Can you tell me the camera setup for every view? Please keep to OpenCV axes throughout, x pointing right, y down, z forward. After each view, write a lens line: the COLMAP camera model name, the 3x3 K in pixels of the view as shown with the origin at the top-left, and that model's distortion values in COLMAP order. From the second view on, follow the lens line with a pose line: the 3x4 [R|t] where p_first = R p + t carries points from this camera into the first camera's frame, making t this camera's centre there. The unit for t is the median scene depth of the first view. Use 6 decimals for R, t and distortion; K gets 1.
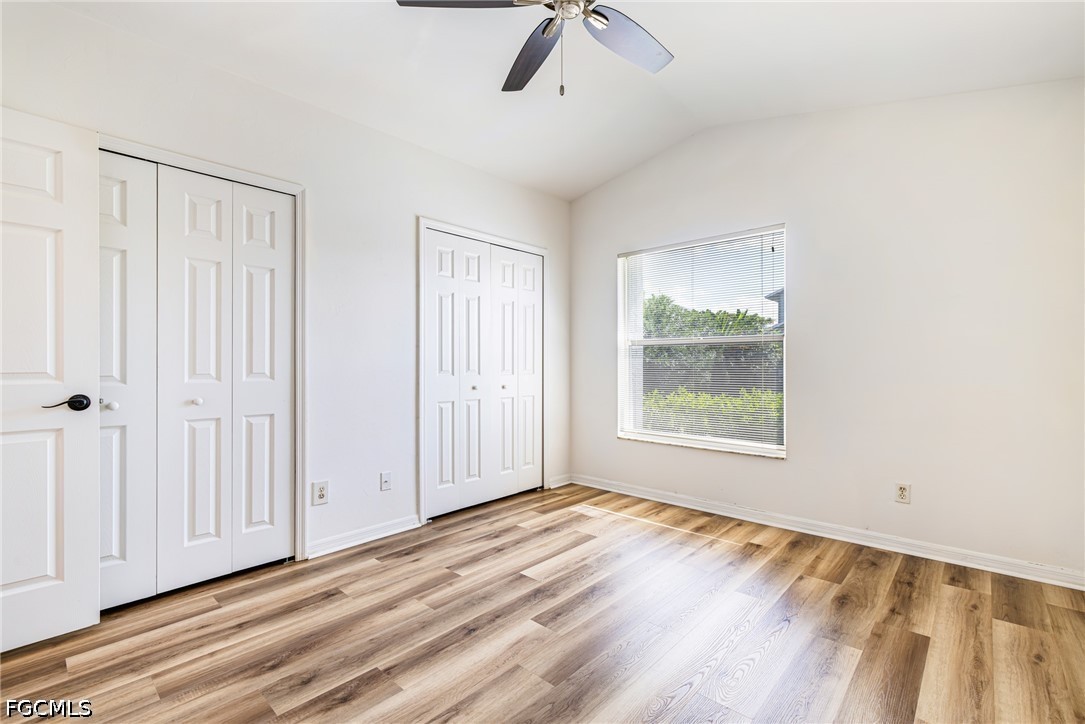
lens RADIAL K [[478.3, 0, 548.1], [0, 478.3, 361.4], [0, 0, 1]] dist [-0.000488, -0.000152]
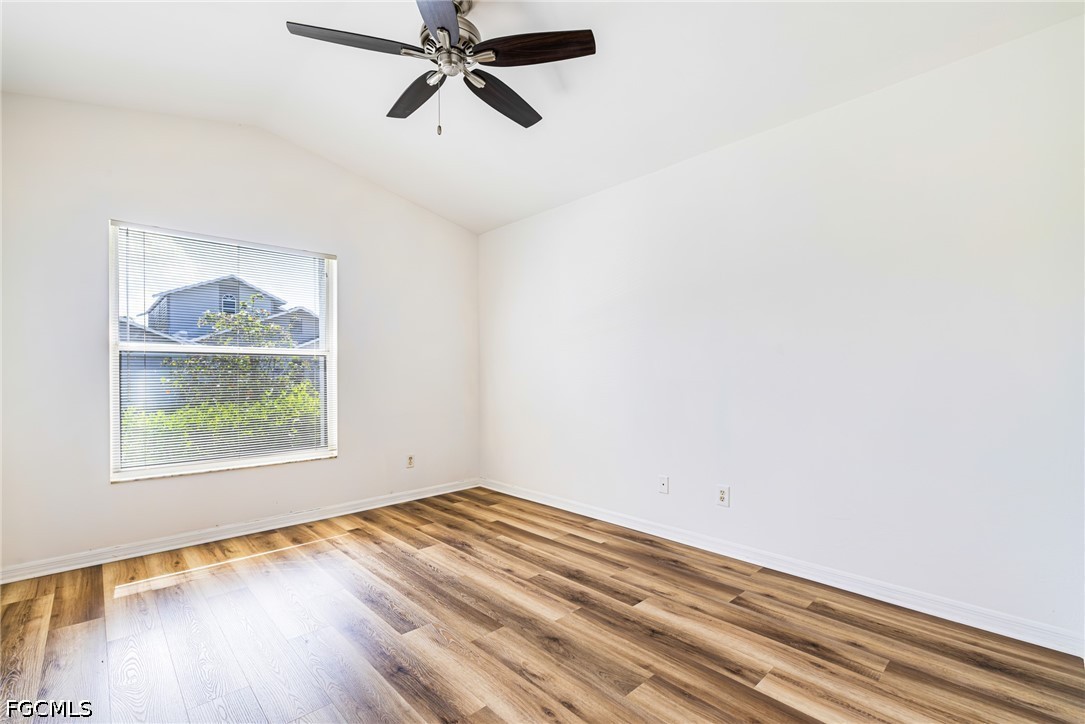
lens RADIAL K [[478.3, 0, 543.7], [0, 478.3, 368.6], [0, 0, 1]] dist [-0.000488, -0.000152]
pose [[0.075724, 0.014126, 0.997029, -0.736683], [0.002397, 0.999894, -0.014349, 0.006055], [-0.997126, 0.003477, 0.075682, 0.464212]]
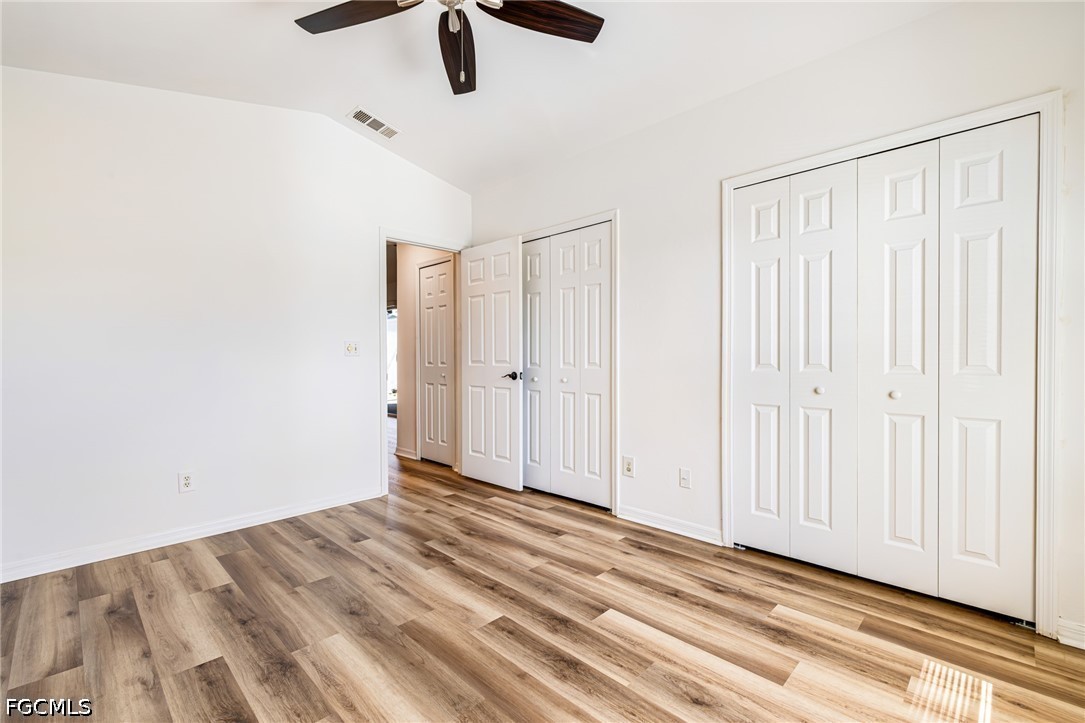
lens RADIAL K [[478.3, 0, 533.5], [0, 478.3, 361.9], [0, 0, 1]] dist [-0.000488, -0.000152]
pose [[-0.052707, 0.009801, -0.998562, 0.686043], [0.007331, 0.999929, 0.009427, 0.007706], [0.998583, -0.006824, -0.052775, 0.819567]]
